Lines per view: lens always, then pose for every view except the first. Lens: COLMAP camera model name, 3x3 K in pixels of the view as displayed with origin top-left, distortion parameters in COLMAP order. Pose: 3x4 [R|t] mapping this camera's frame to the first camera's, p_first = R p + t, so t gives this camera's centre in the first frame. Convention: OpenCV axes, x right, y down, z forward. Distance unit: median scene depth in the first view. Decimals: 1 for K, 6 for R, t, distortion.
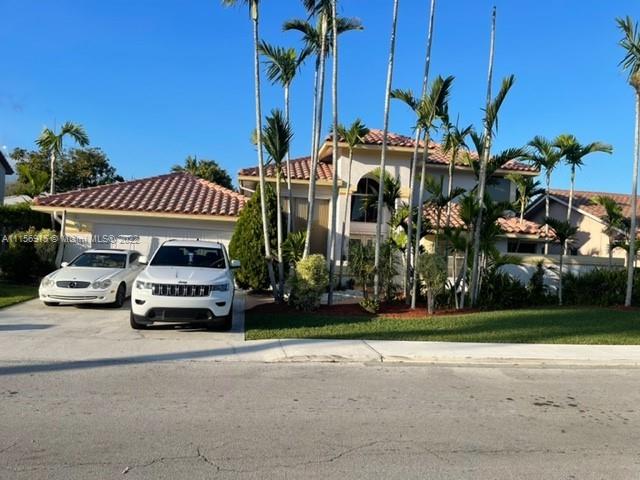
lens RADIAL K [[484.5, 0, 318.7], [0, 484.5, 242.4], [0, 0, 1]] dist [0.034416, -0.038151]
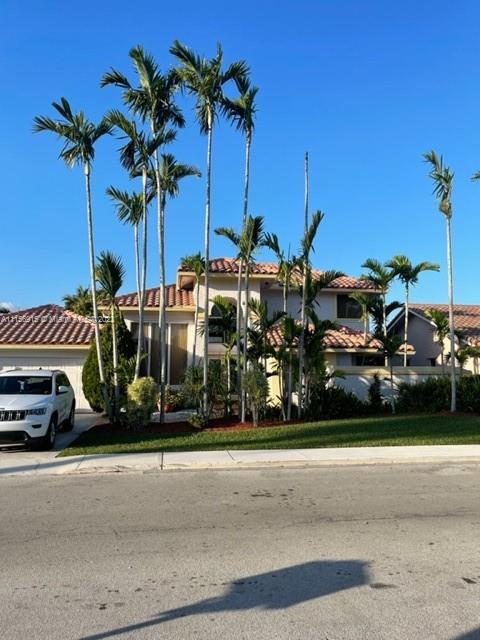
lens RADIAL K [[484.5, 0, 240.4], [0, 484.5, 319.0], [0, 0, 1]] dist [0.034416, -0.038151]
pose [[0.998933, -0.044501, 0.012349, 0.172062], [0.045401, 0.995256, -0.086048, -0.001945], [-0.008461, 0.086517, 0.996214, -0.102264]]
